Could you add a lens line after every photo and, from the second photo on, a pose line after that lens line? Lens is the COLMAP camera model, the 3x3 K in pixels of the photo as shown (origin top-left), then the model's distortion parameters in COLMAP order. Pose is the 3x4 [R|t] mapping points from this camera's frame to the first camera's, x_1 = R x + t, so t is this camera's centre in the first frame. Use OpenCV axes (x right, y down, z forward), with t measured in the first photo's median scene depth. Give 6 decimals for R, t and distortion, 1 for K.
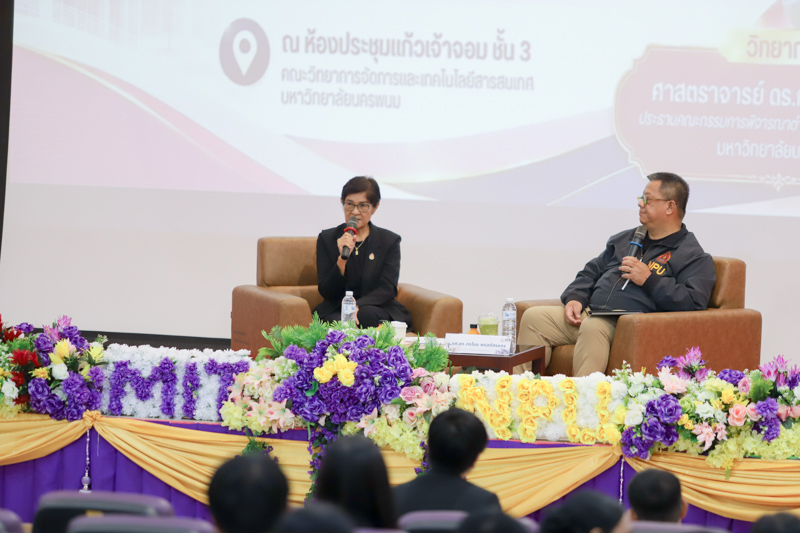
lens RADIAL K [[4627.6, 0, 353.1], [0, 4627.6, 223.7], [0, 0, 1]] dist [0.119640, 0.000000]
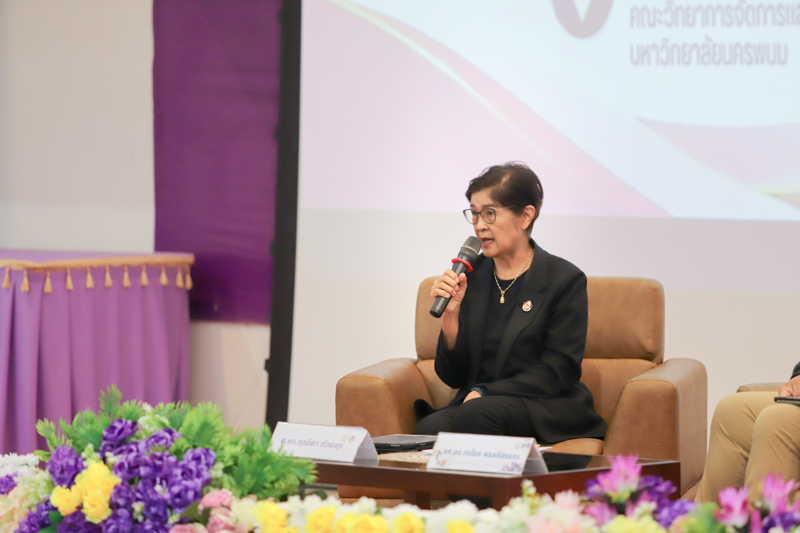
lens RADIAL K [[4627.6, 0, 398.4], [0, 4627.6, 267.7], [0, 0, 1]] dist [0.119640, 0.000000]
pose [[0.880321, -0.007951, -0.474313, 0.250051], [-0.006383, 0.999570, -0.028603, 0.018108], [0.474336, 0.028208, 0.879892, 0.474108]]
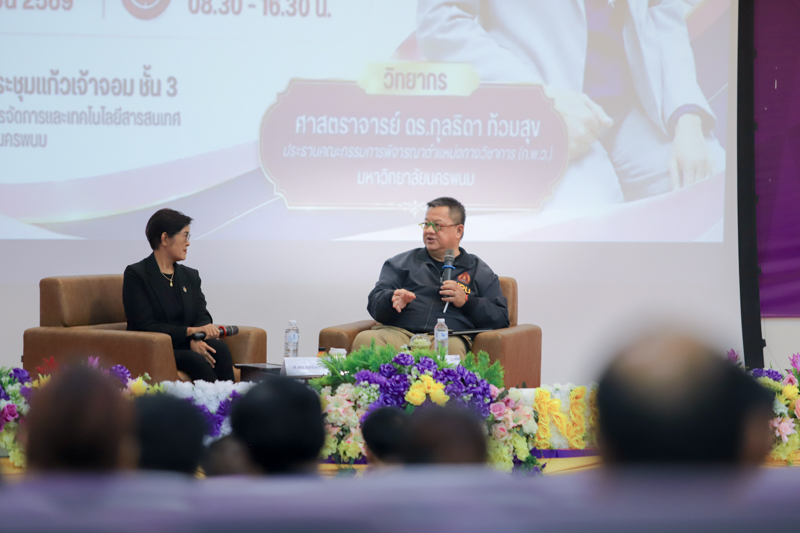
lens RADIAL K [[4627.6, 0, 393.3], [0, 4627.6, 271.7], [0, 0, 1]] dist [0.119640, 0.000000]
pose [[0.792206, -0.036599, 0.609156, -0.545907], [0.043993, 0.999028, 0.002811, 0.002099], [-0.608667, 0.024572, 0.793046, 0.177967]]
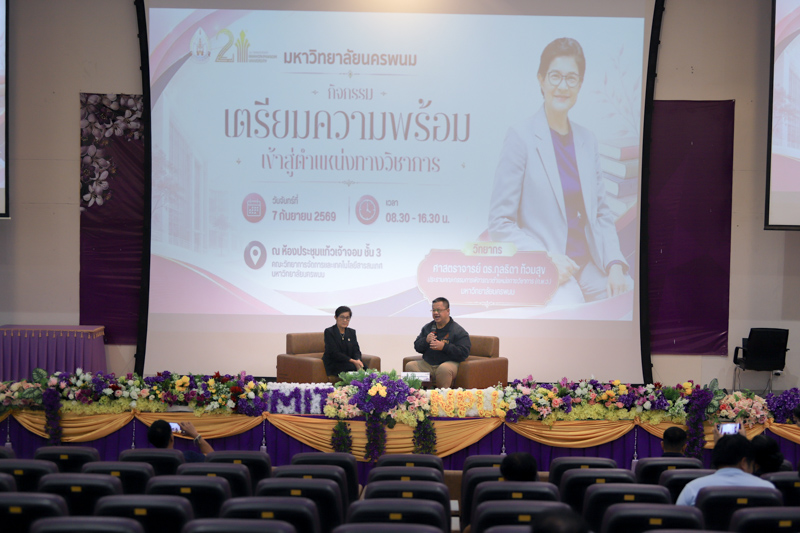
lens RADIAL K [[1701.8, 0, 363.1], [0, 1701.8, 344.4], [0, 0, 1]] dist [0.041150, 0.000000]
pose [[0.965449, -0.031659, 0.258661, -0.203207], [0.027318, 0.999419, 0.020357, -0.007976], [-0.259155, -0.012588, 0.965754, 0.151773]]
